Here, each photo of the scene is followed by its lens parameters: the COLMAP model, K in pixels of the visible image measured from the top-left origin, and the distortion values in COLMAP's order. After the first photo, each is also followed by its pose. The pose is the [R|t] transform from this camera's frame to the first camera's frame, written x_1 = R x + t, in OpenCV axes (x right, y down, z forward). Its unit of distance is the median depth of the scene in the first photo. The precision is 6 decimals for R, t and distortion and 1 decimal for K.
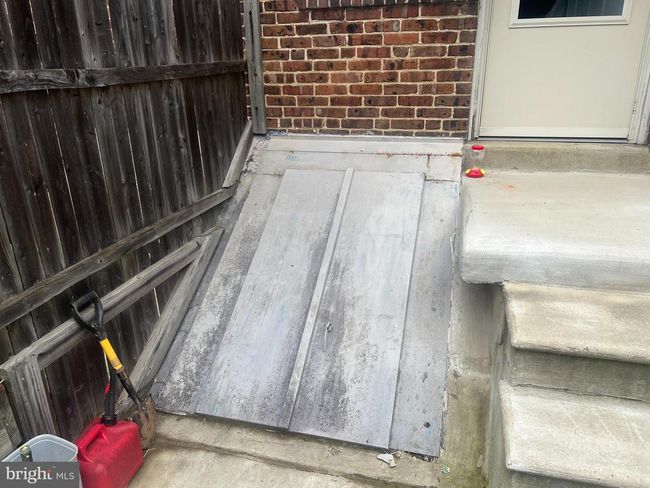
lens RADIAL K [[485.9, 0, 325.7], [0, 485.9, 249.4], [0, 0, 1]] dist [0.047981, -0.051396]
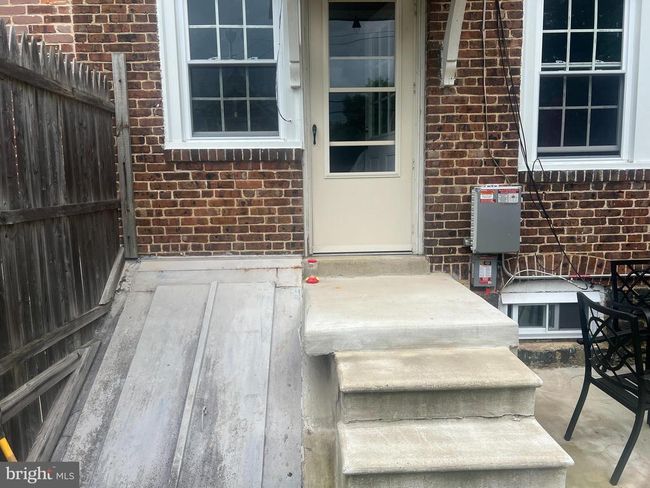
lens RADIAL K [[485.9, 0, 330.0], [0, 485.9, 243.9], [0, 0, 1]] dist [0.047981, -0.051396]
pose [[0.953263, -0.031291, 0.300516, -0.045665], [0.107663, 0.964513, -0.241086, 0.082263], [-0.282308, 0.262173, 0.922804, -0.288768]]
